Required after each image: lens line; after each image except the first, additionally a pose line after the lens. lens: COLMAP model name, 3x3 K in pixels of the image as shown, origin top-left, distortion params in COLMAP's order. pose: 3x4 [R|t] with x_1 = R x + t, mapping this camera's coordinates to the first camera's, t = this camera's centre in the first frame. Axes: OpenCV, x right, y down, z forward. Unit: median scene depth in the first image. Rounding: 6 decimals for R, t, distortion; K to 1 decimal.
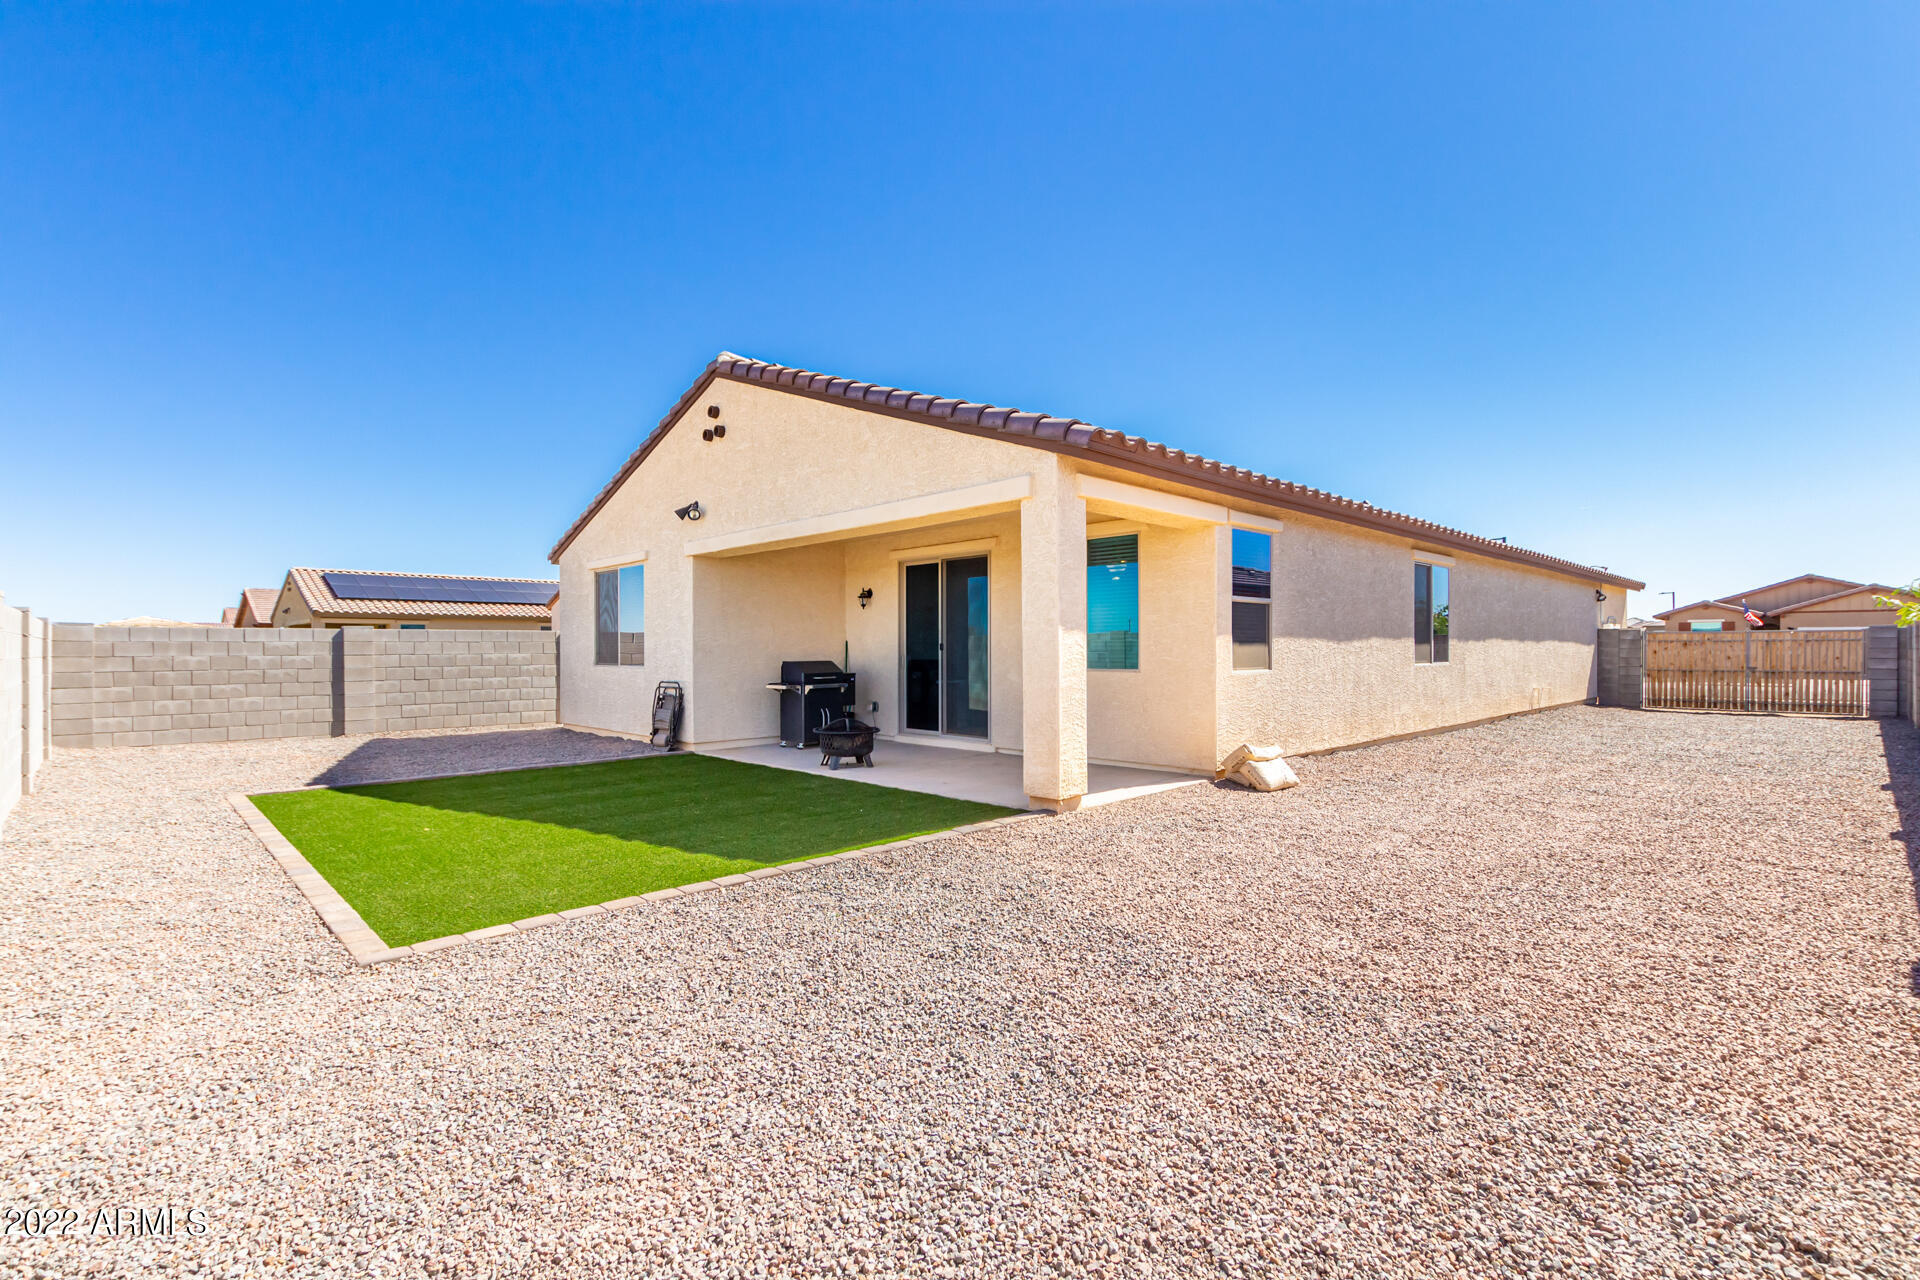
lens RADIAL K [[878.3, 0, 960.0], [0, 878.3, 640.0], [0, 0, 1]] dist [0.008797, -0.000063]
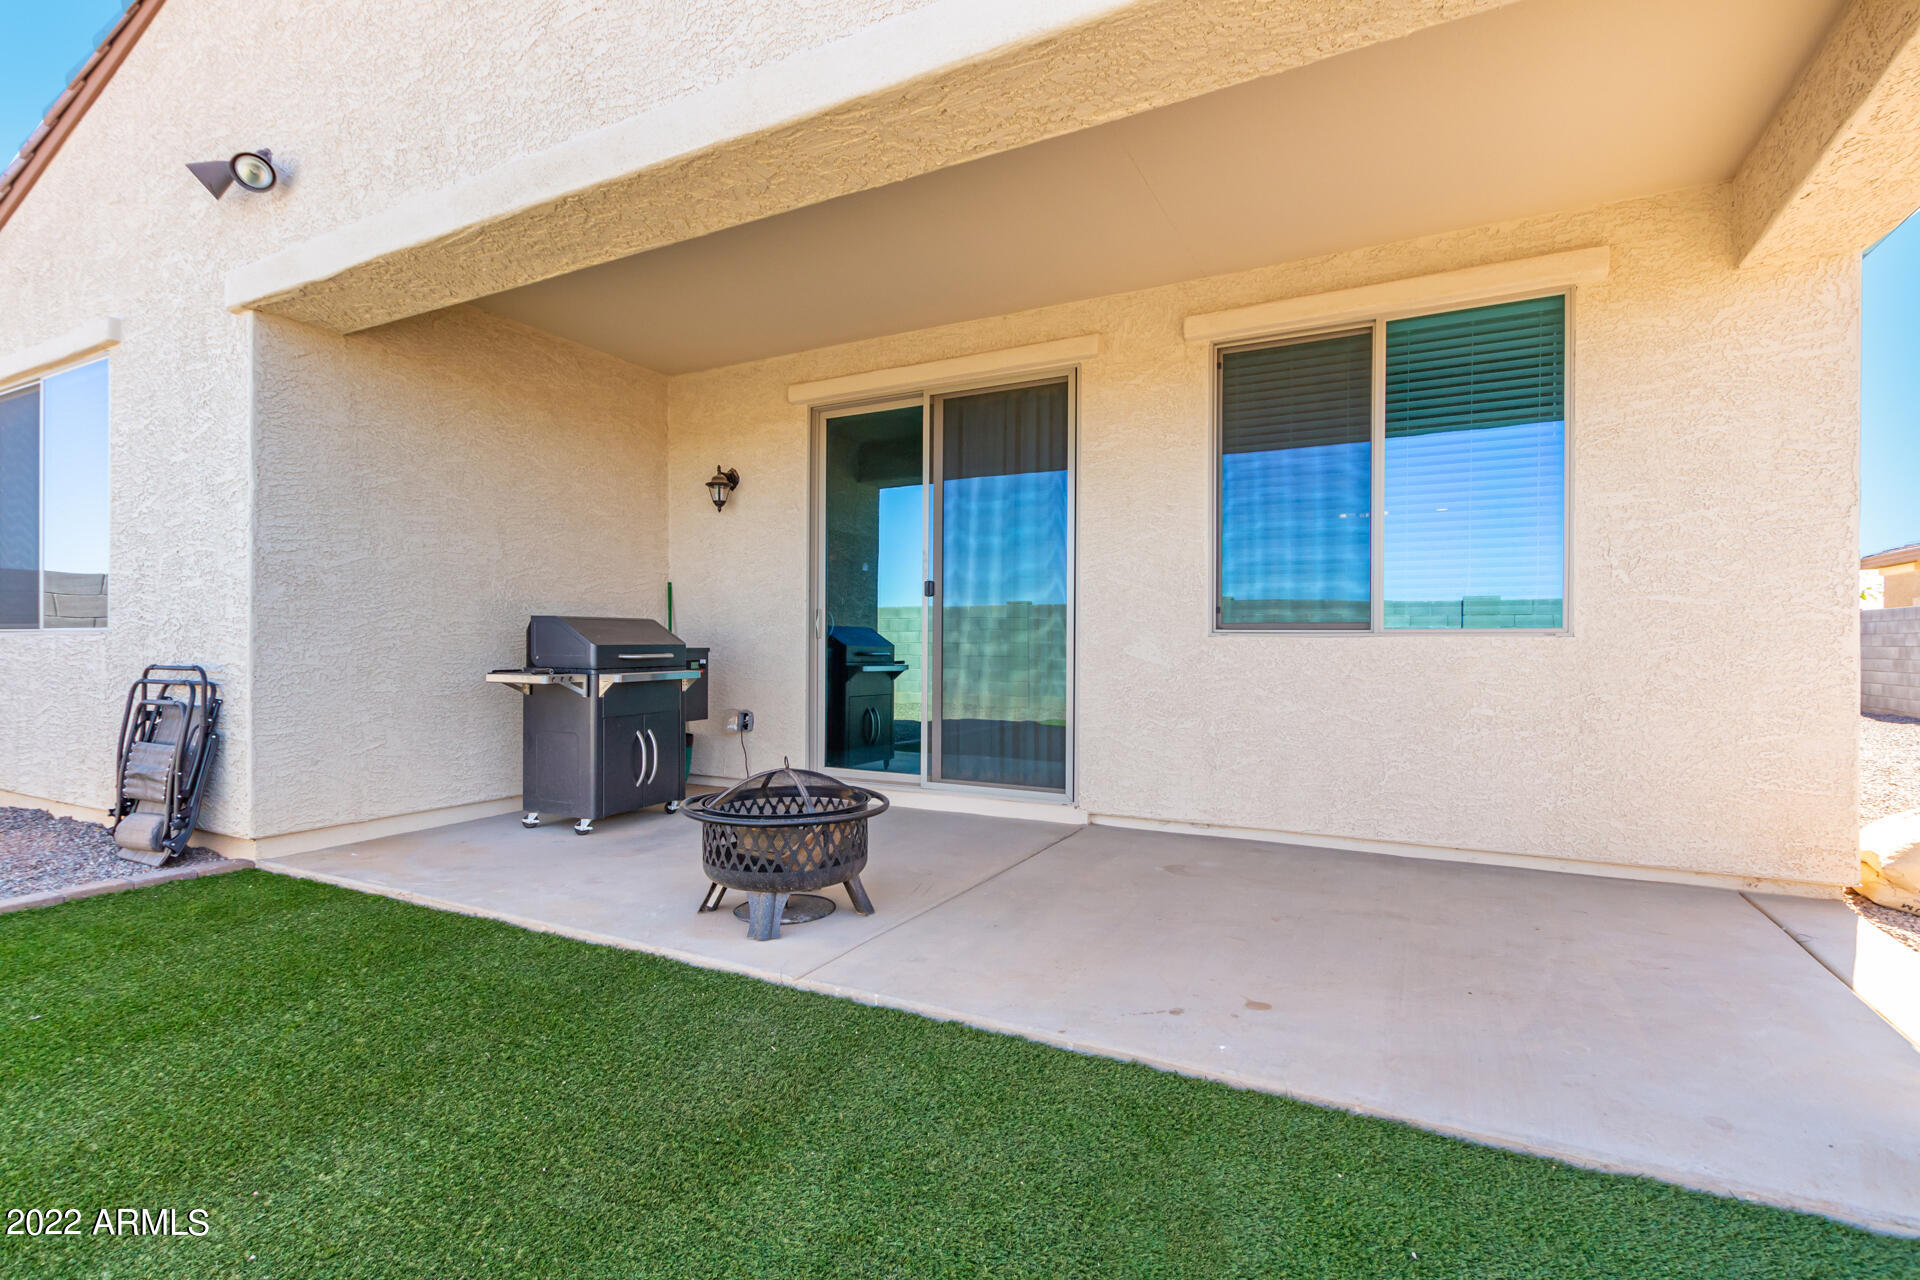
lens RADIAL K [[828.2, 0, 960.0], [0, 828.2, 640.0], [0, 0, 1]] dist [0.011225, -0.000062]
pose [[0.938747, 0.010389, 0.344450, -0.148828], [-0.012051, 0.999924, 0.002685, 0.032150], [-0.344396, -0.006672, 0.938801, 0.574277]]
